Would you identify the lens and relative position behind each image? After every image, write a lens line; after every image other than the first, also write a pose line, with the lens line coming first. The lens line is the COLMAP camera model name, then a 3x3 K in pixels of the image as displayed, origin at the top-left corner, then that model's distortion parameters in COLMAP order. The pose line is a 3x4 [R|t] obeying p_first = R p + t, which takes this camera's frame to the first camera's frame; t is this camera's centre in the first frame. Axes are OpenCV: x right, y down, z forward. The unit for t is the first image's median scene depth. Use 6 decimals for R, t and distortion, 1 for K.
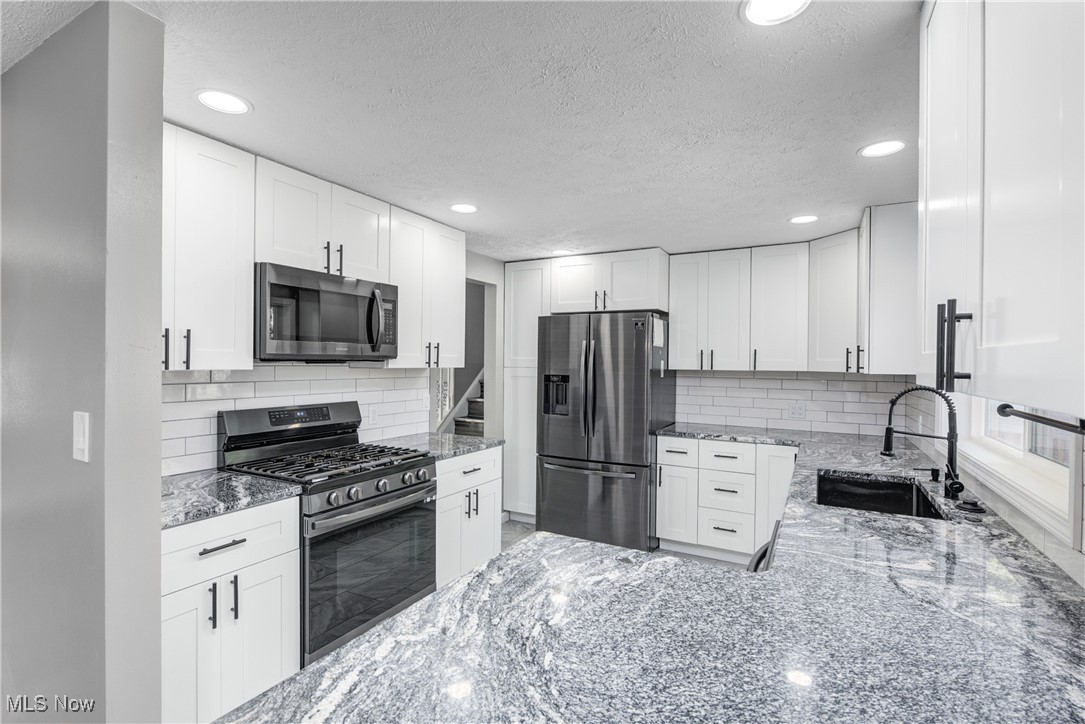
lens RADIAL K [[516.3, 0, 536.2], [0, 516.3, 365.1], [0, 0, 1]] dist [-0.006747, 0.001492]
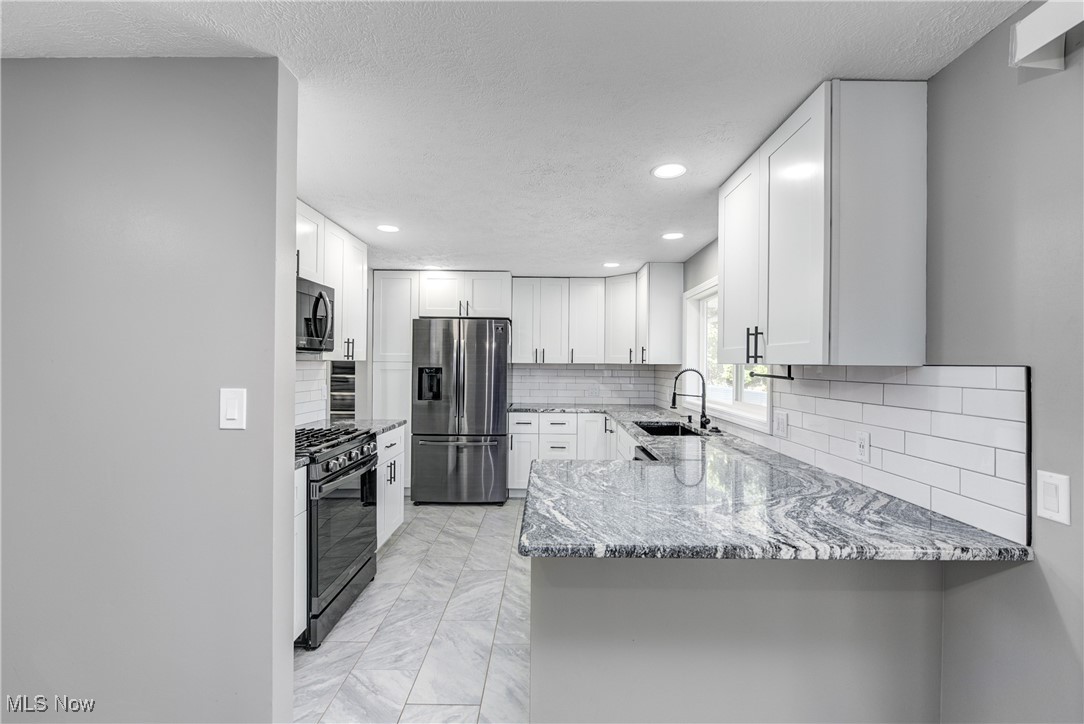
lens RADIAL K [[466.9, 0, 552.9], [0, 466.9, 362.2], [0, 0, 1]] dist [-0.000131, 0.000257]
pose [[0.872043, 0.000202, 0.489428, -0.326177], [0.002101, 0.999989, -0.004158, 0.015308], [-0.489424, 0.004654, 0.872034, -0.139776]]
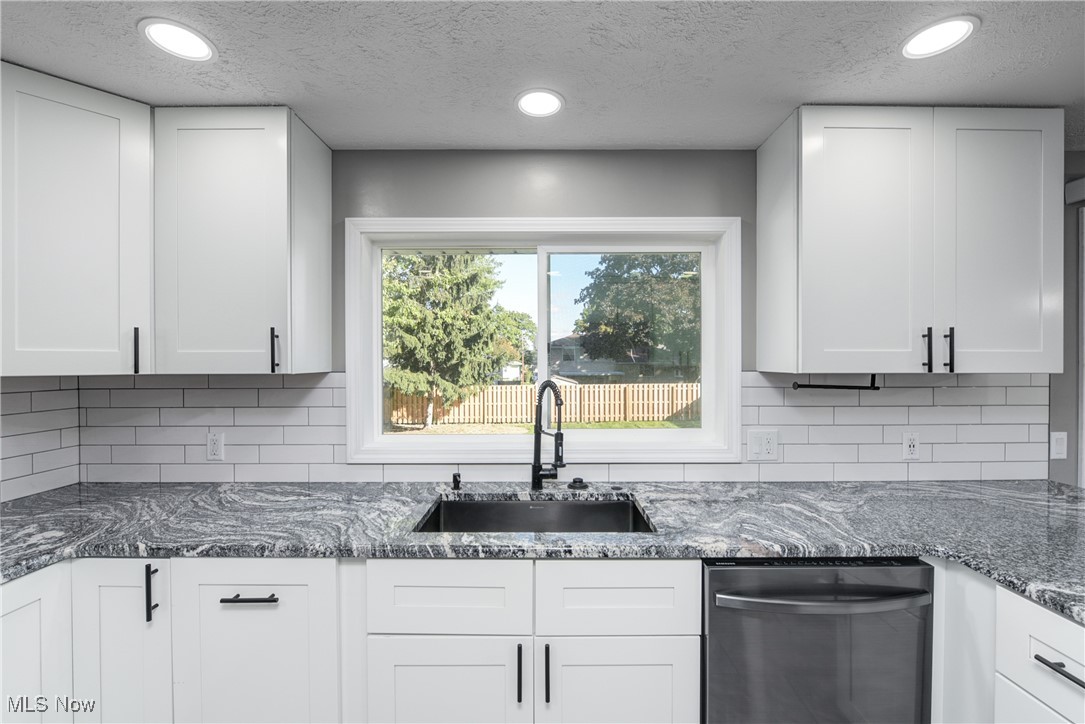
lens RADIAL K [[447.8, 0, 538.0], [0, 447.8, 363.4], [0, 0, 1]] dist [-0.008795, -0.000492]
pose [[-0.481503, -0.012965, 0.876348, 0.012585], [0.001581, 0.999876, 0.015661, -0.003946], [-0.876443, 0.008926, -0.481423, 0.913853]]
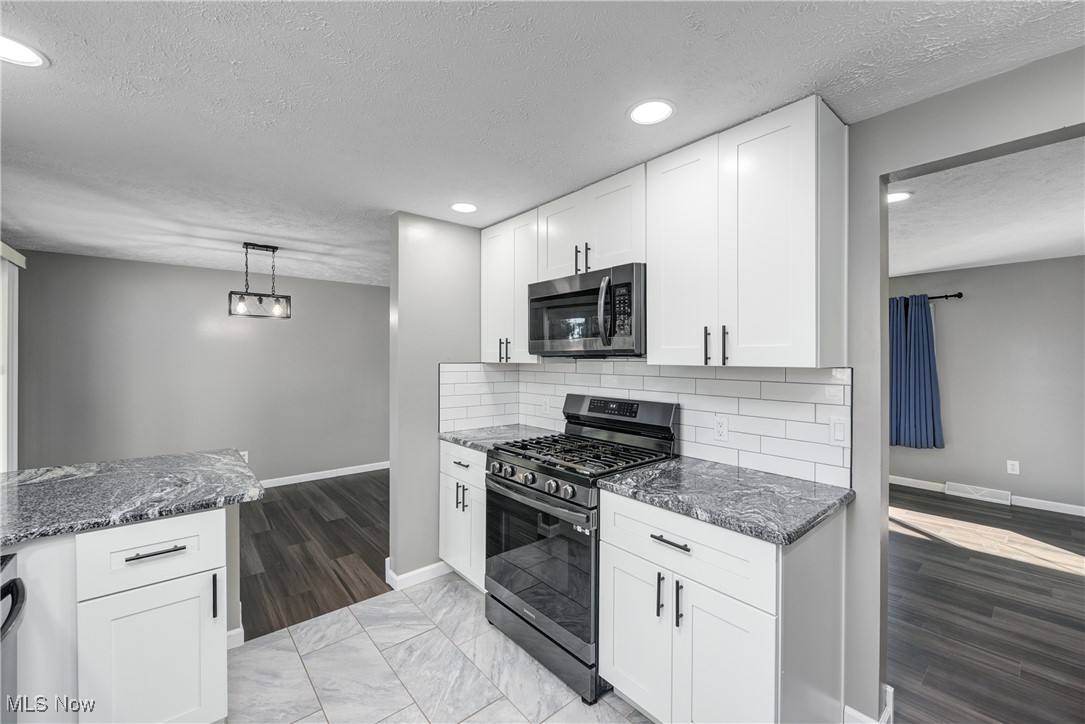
lens RADIAL K [[434.2, 0, 543.3], [0, 434.2, 354.2], [0, 0, 1]] dist [-0.001835, -0.001984]
pose [[-0.354293, -0.012907, -0.935046, 0.382183], [-0.008351, 0.999909, -0.010638, -0.002489], [0.935097, 0.004039, -0.354368, 1.016747]]
